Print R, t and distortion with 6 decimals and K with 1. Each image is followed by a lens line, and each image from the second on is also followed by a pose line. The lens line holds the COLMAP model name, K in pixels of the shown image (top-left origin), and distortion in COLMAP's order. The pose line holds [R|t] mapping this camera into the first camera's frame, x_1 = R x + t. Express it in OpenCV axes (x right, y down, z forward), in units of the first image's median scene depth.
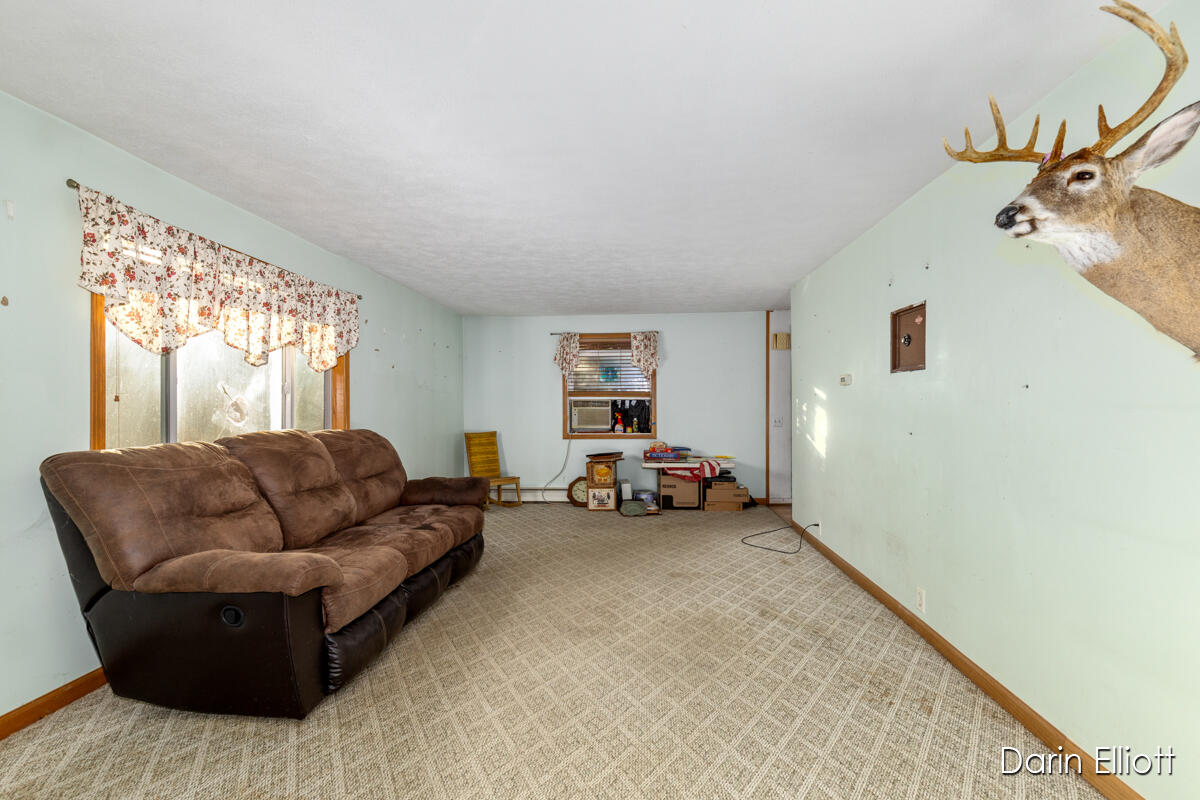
lens RADIAL K [[564.5, 0, 607.8], [0, 564.5, 411.9], [0, 0, 1]] dist [0.002364, -0.000243]
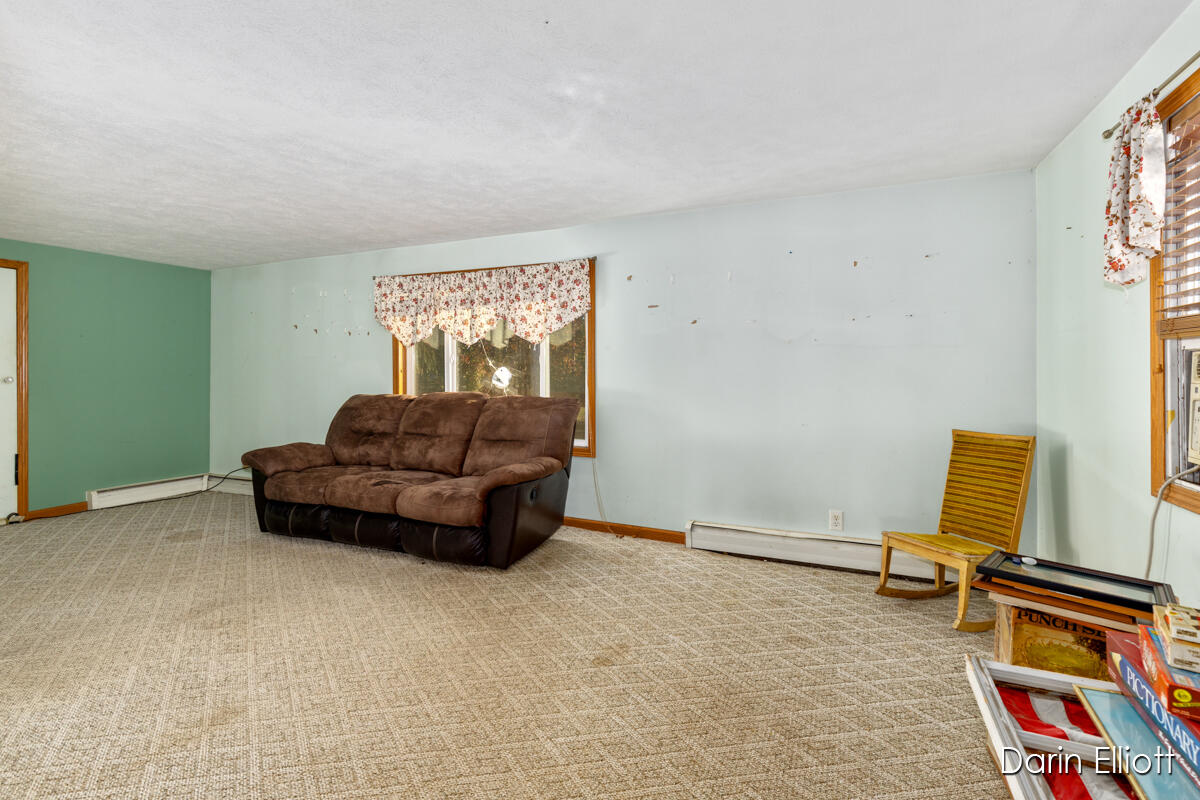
lens RADIAL K [[553.1, 0, 605.9], [0, 553.1, 413.4], [0, 0, 1]] dist [0.003384, 0.000527]
pose [[-0.344245, 0.083627, -0.935148, 0.552642], [0.001397, 0.996070, 0.088560, -0.030329], [0.938879, 0.029180, -0.343009, 1.838902]]
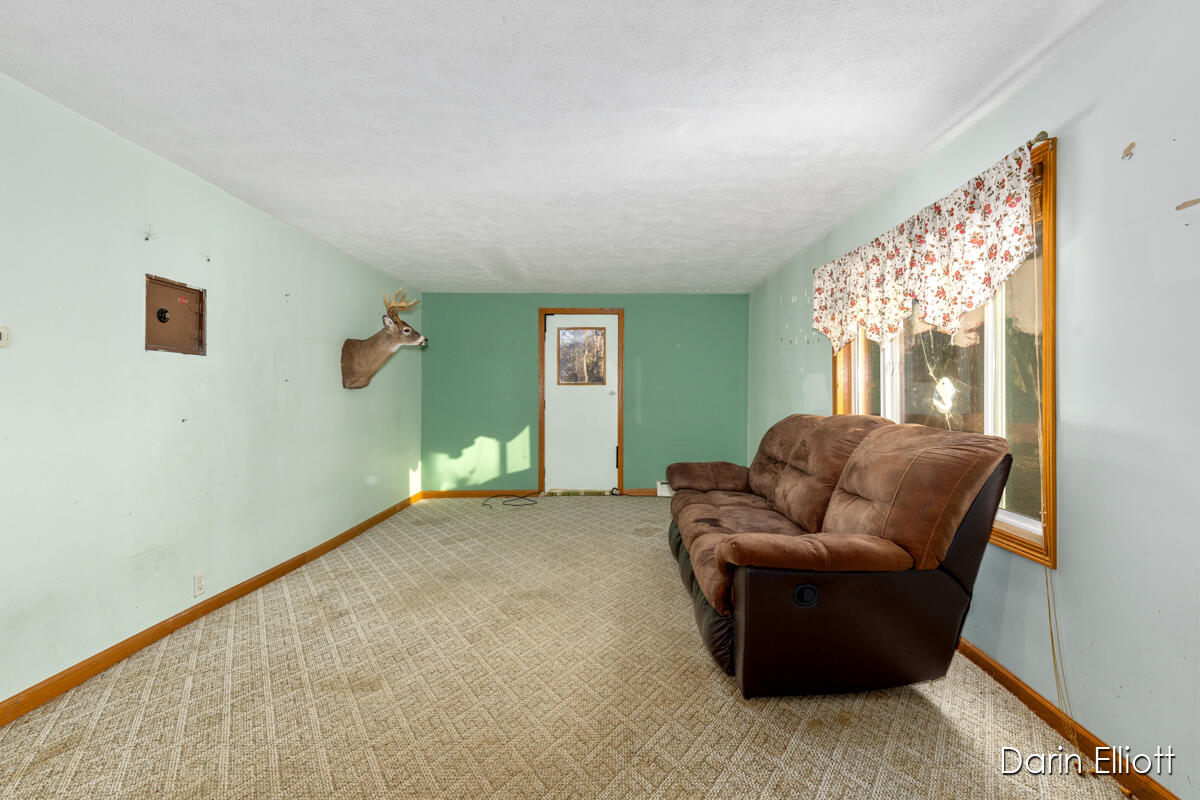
lens RADIAL K [[564.5, 0, 607.8], [0, 564.5, 411.9], [0, 0, 1]] dist [0.002364, -0.000243]
pose [[-0.998415, 0.009004, -0.055559, -0.114561], [0.006679, 0.999100, 0.041886, -0.010553], [0.055886, 0.041448, -0.997576, 1.945915]]
